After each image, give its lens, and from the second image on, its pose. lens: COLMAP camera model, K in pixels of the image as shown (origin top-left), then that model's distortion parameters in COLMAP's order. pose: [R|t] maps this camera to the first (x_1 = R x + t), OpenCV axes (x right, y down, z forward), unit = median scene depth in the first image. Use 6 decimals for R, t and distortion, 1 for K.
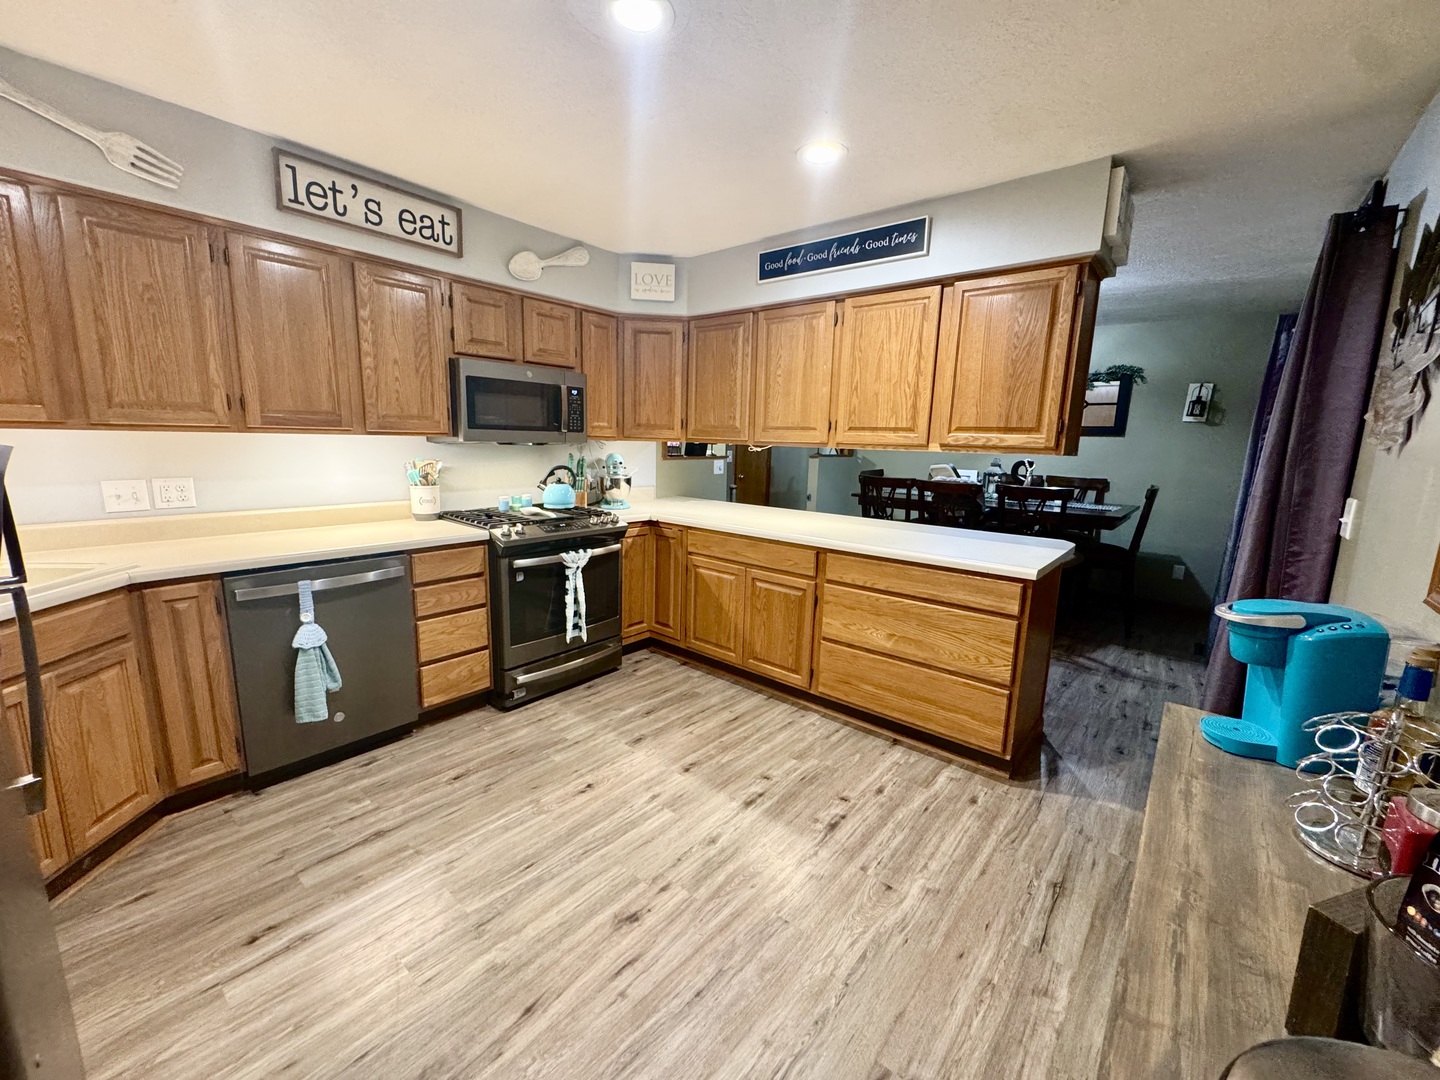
lens RADIAL K [[576.6, 0, 719.3], [0, 576.6, 540.7], [0, 0, 1]] dist [-0.005903, 0.000134]
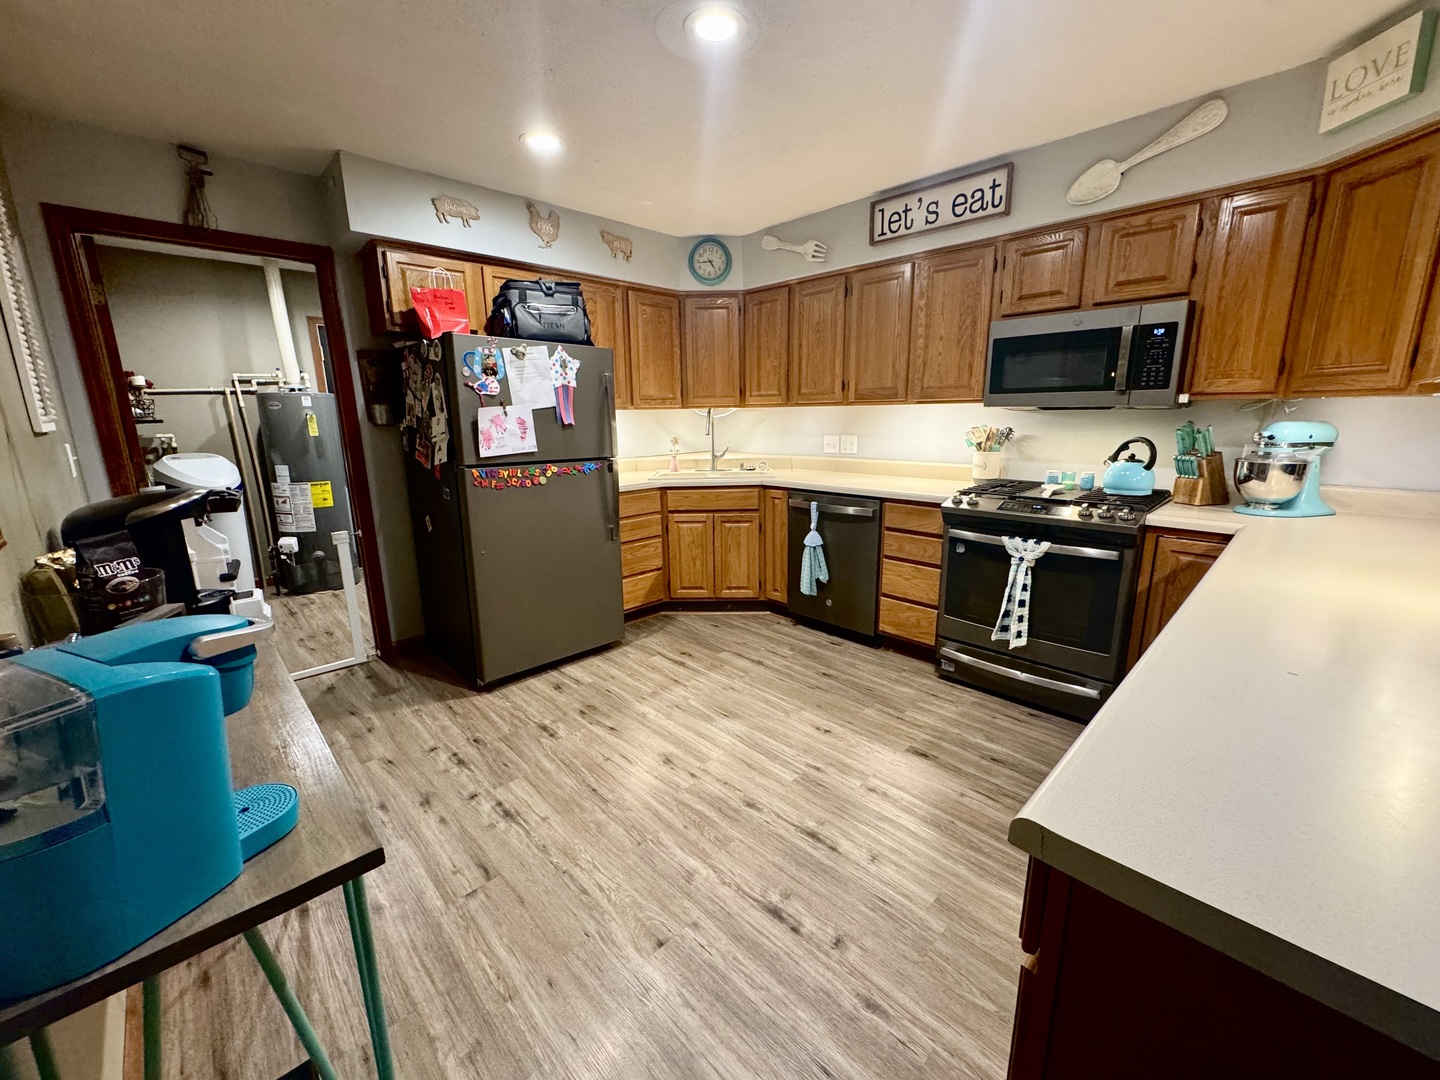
lens RADIAL K [[576.6, 0, 720.2], [0, 576.6, 542.3], [0, 0, 1]] dist [-0.005903, 0.000134]
pose [[-0.105944, 0.193088, -0.975445, 0.725947], [-0.164875, 0.963976, 0.208725, -0.093334], [0.980608, 0.182939, -0.070292, 0.777789]]
